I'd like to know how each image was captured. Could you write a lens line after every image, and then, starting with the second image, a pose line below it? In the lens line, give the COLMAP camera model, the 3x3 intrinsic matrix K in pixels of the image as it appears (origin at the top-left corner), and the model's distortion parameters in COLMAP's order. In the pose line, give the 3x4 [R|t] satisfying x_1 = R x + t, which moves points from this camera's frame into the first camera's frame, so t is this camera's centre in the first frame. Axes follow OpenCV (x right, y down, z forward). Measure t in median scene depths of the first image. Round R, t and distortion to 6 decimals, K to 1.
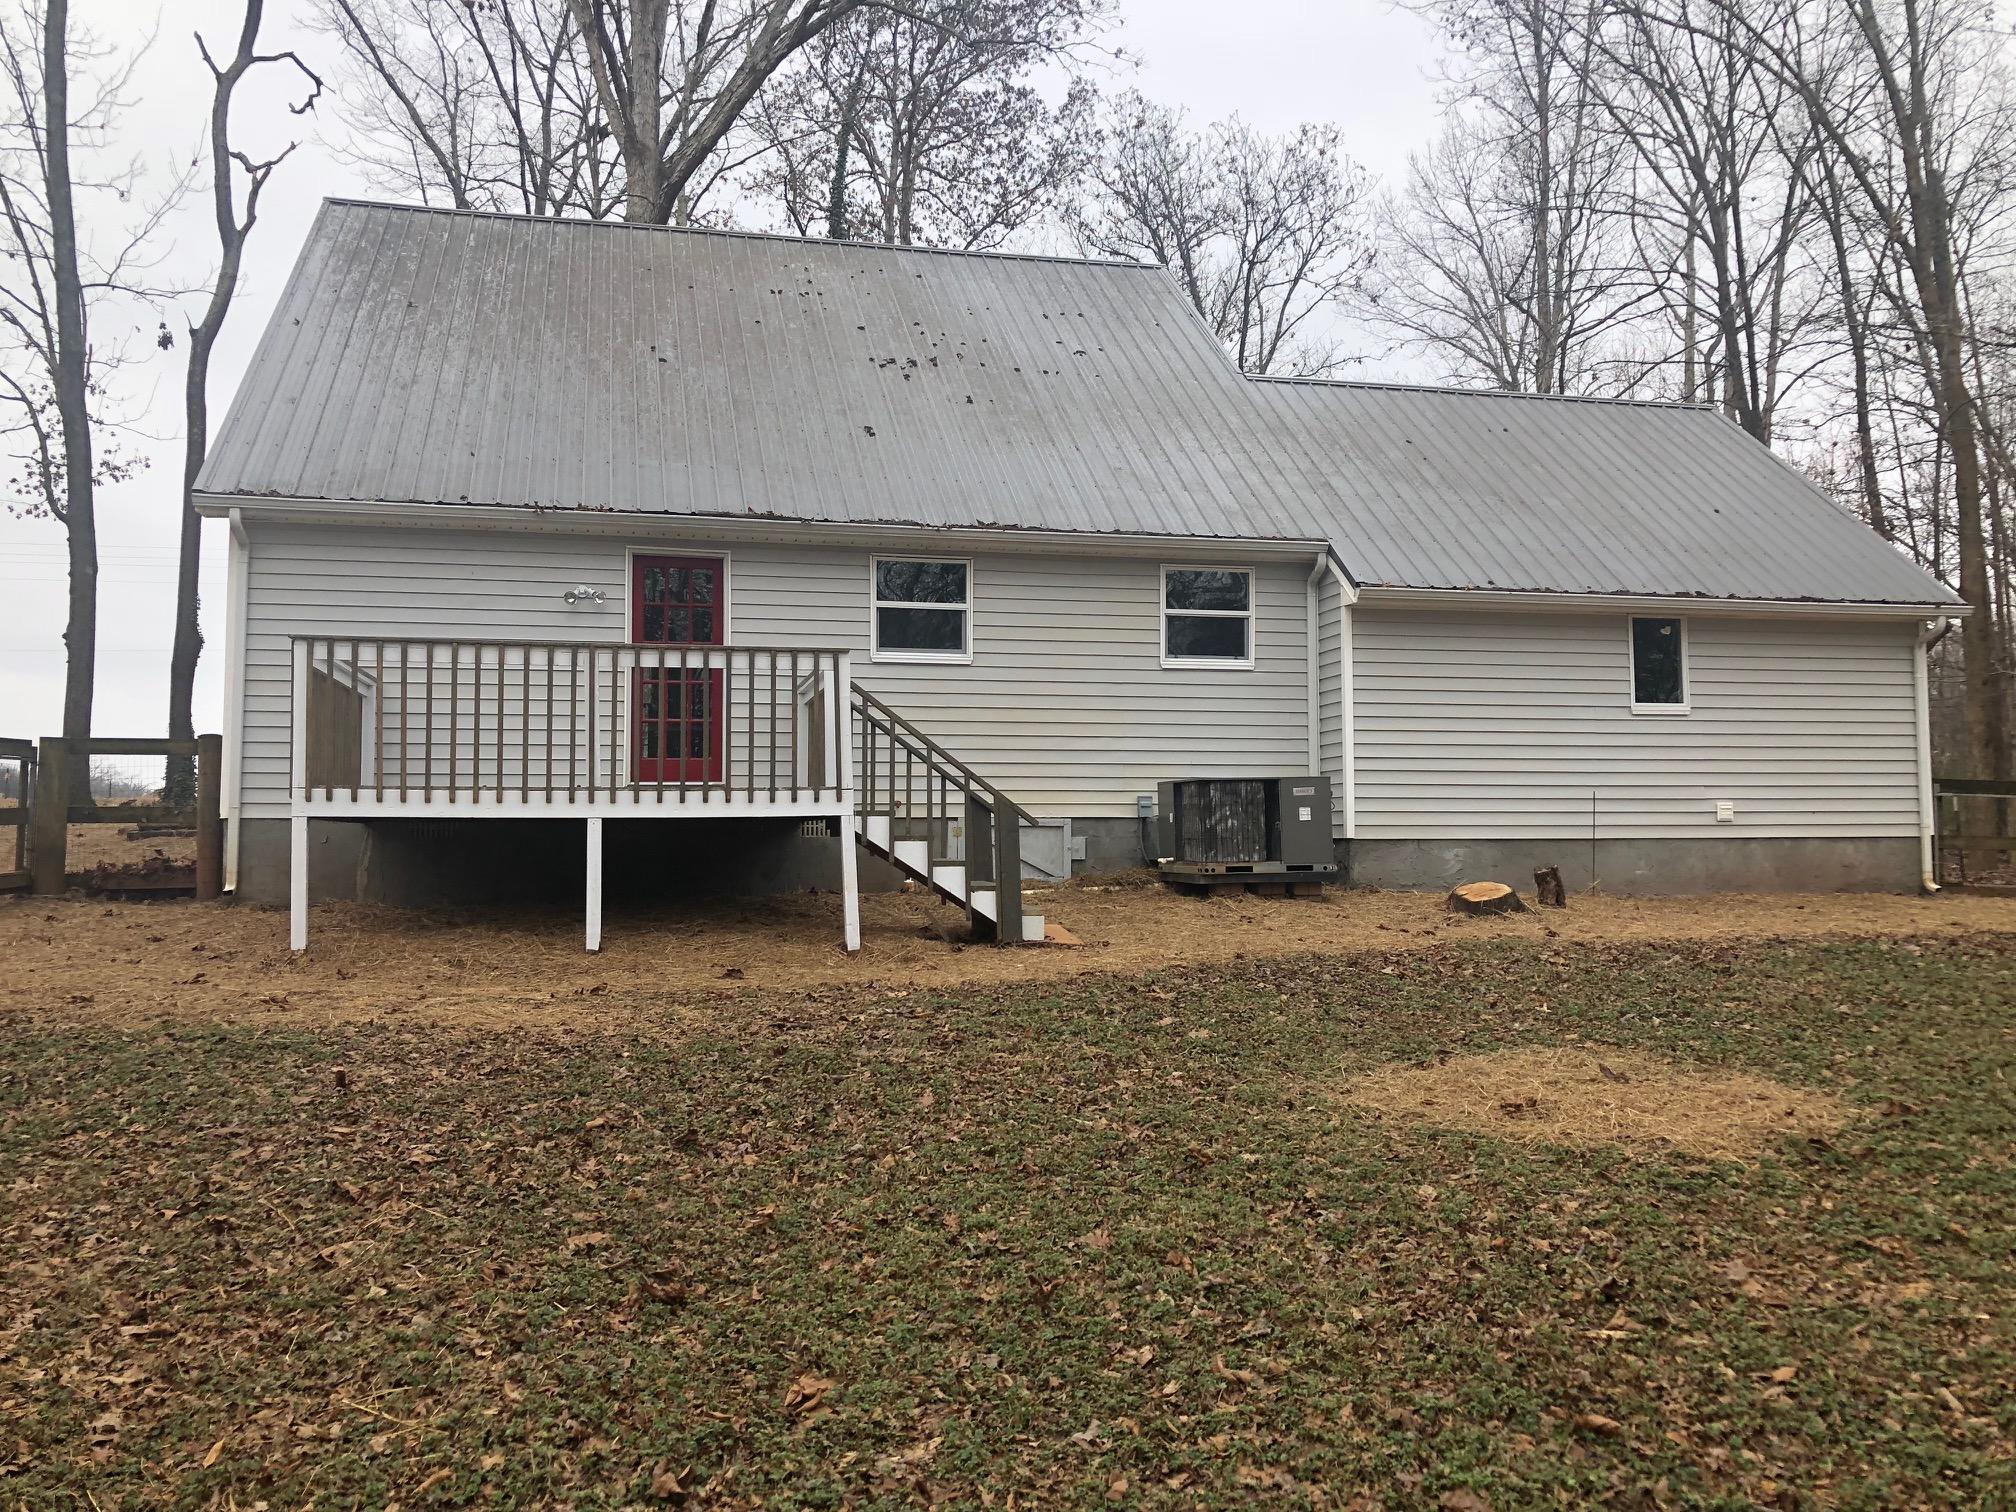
lens RADIAL K [[1656.7, 0, 1003.7], [0, 1656.7, 745.0], [0, 0, 1]] dist [0.008336, 0.007397]
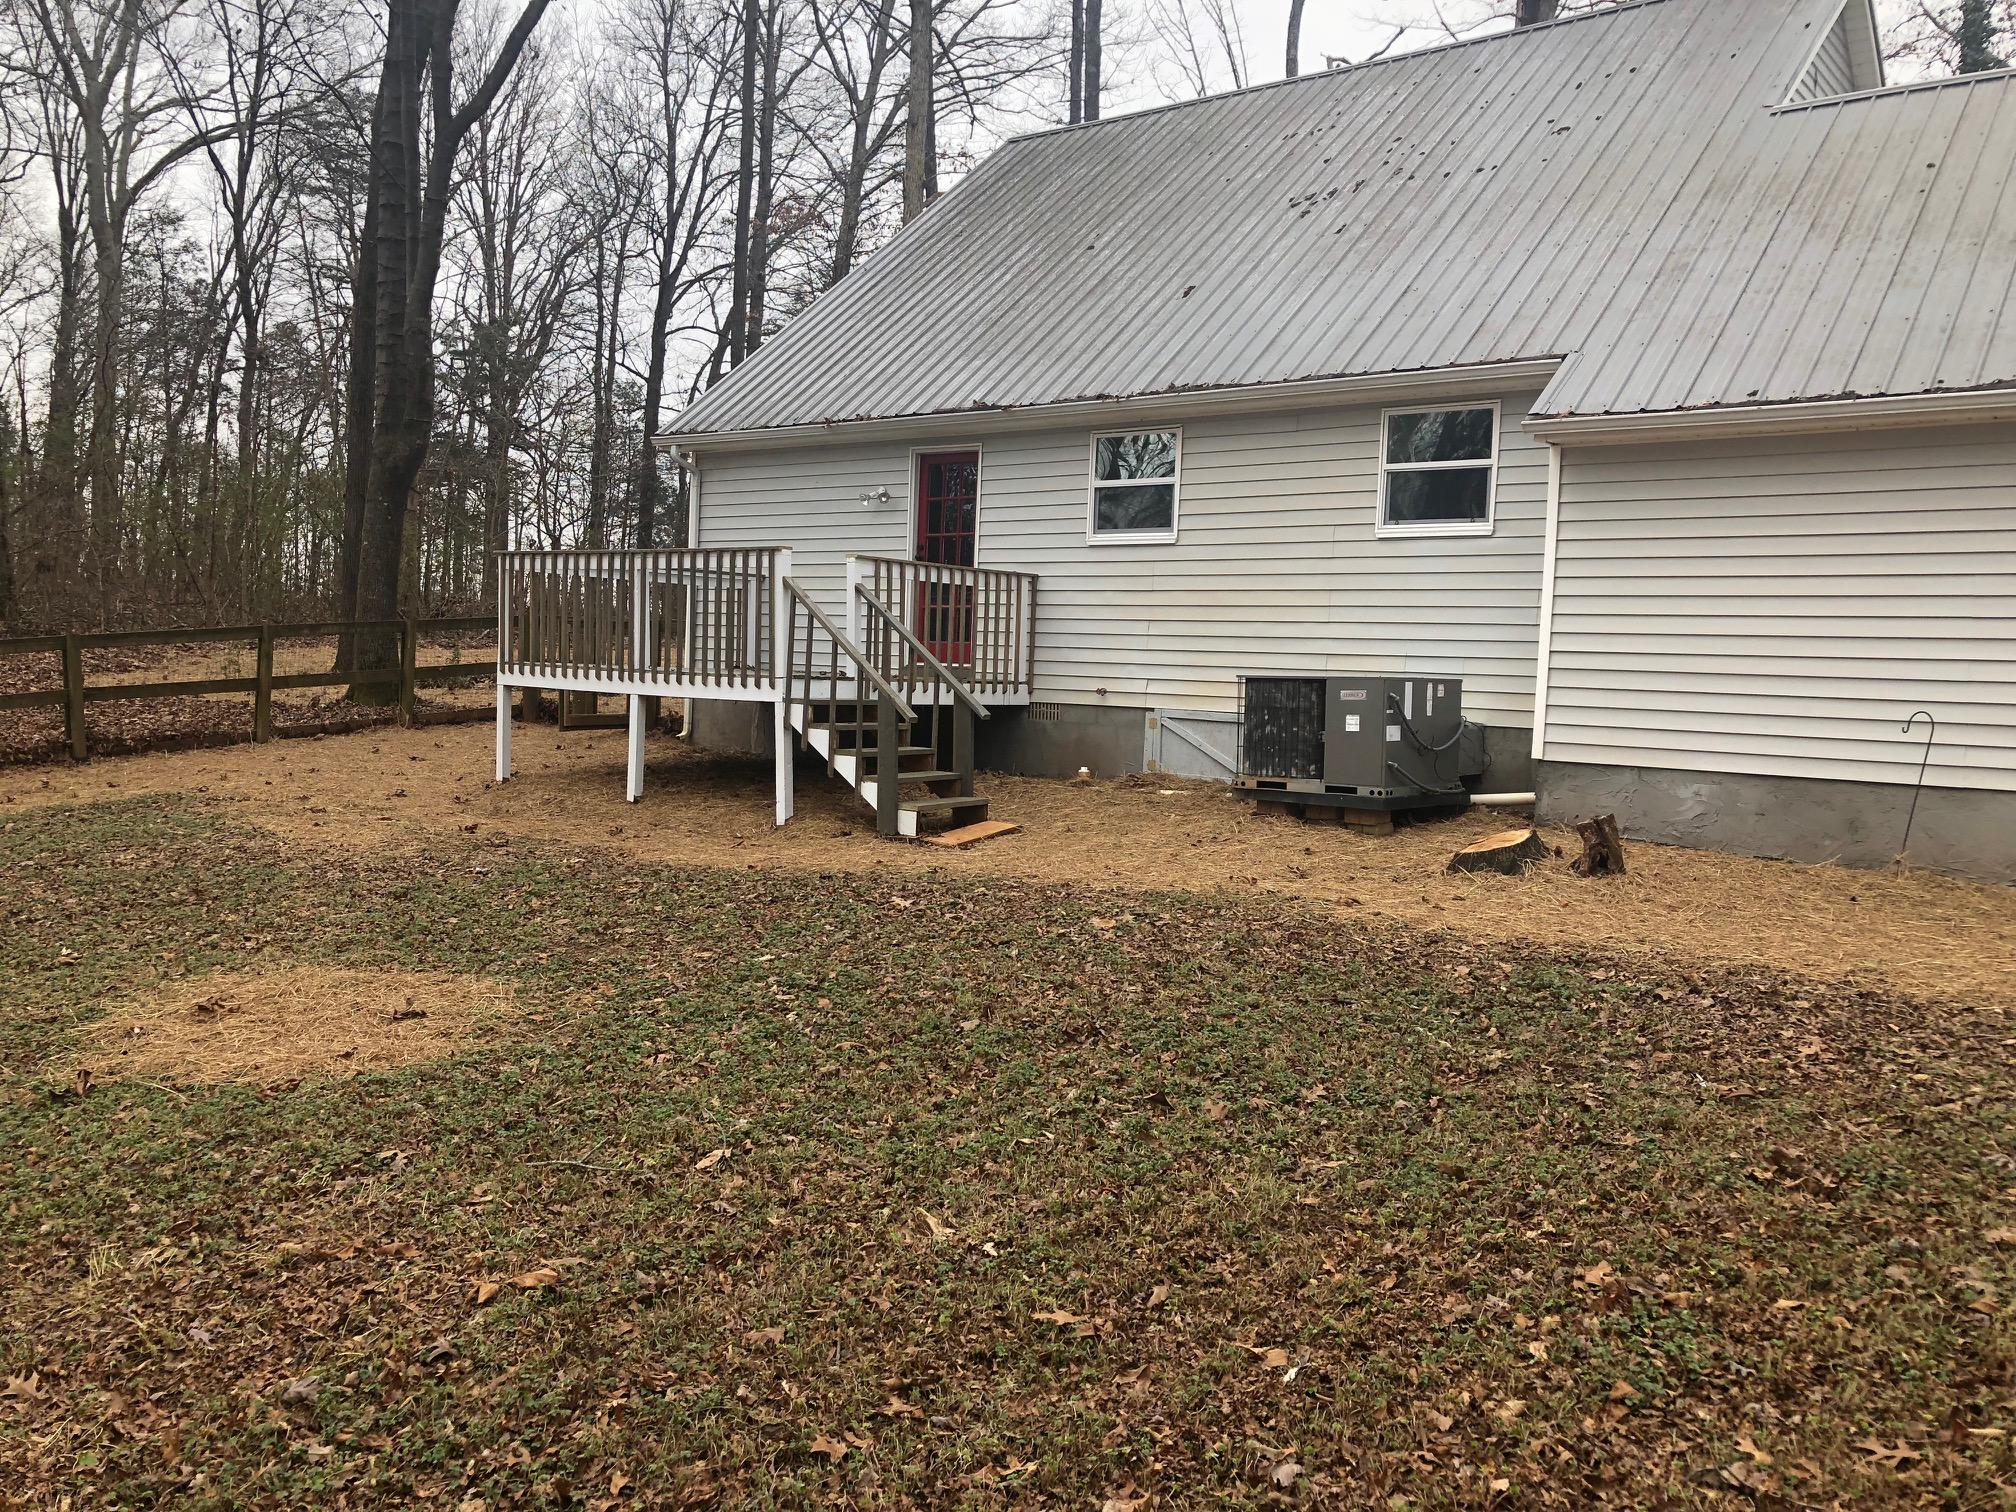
lens RADIAL K [[1656.7, 0, 1005.0], [0, 1656.7, 766.5], [0, 0, 1]] dist [0.008336, 0.007397]
pose [[0.602671, 0.070679, -0.794853, 0.695663], [0.006921, 0.995569, 0.093775, -0.012864], [0.797959, -0.062017, 0.599512, 0.379220]]
